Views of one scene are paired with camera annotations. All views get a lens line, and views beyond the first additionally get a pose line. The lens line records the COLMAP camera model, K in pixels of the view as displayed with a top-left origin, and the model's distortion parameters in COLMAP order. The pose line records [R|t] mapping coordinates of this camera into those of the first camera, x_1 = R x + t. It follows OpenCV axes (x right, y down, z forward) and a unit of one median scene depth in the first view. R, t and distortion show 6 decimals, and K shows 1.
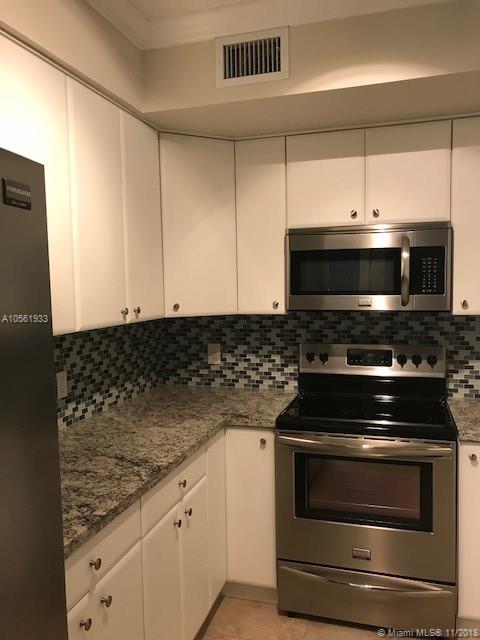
lens RADIAL K [[519.1, 0, 240.0], [0, 519.1, 320.0], [0, 0, 1]] dist [0.098436, -0.194888]
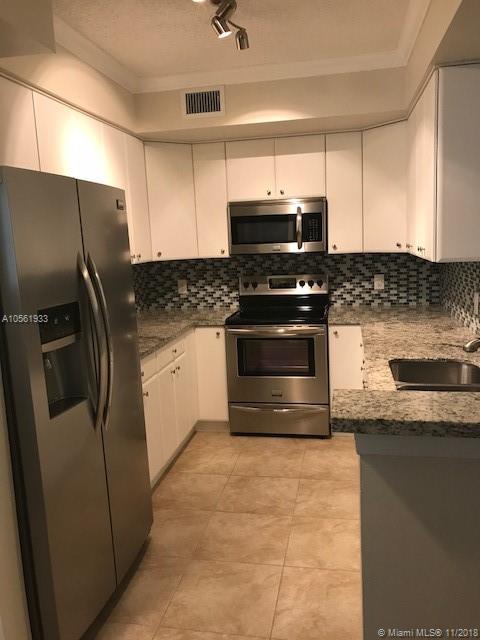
lens RADIAL K [[519.1, 0, 240.0], [0, 519.1, 320.0], [0, 0, 1]] dist [0.098436, -0.194888]
pose [[0.994377, -0.040844, 0.097700, -0.040640], [0.032214, 0.995570, 0.088330, 0.039851], [-0.100875, -0.084686, 0.991288, -0.569772]]
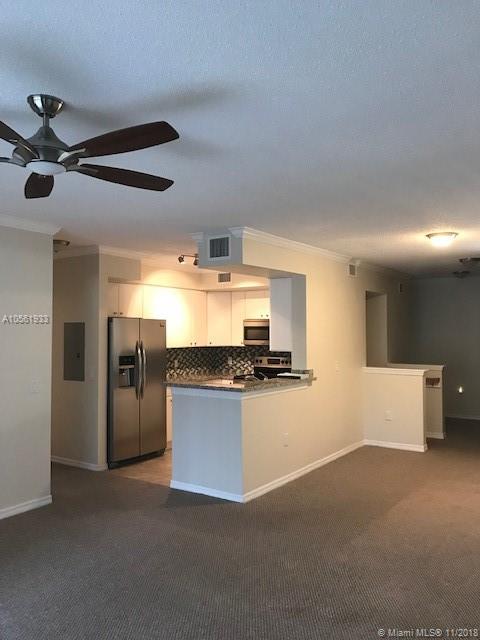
lens RADIAL K [[519.1, 0, 240.0], [0, 519.1, 320.0], [0, 0, 1]] dist [0.098436, -0.194888]
pose [[0.952590, 0.006293, -0.304192, 1.005530], [-0.034352, 0.995618, -0.086978, 0.104361], [0.302311, 0.093304, 0.948632, -1.976726]]
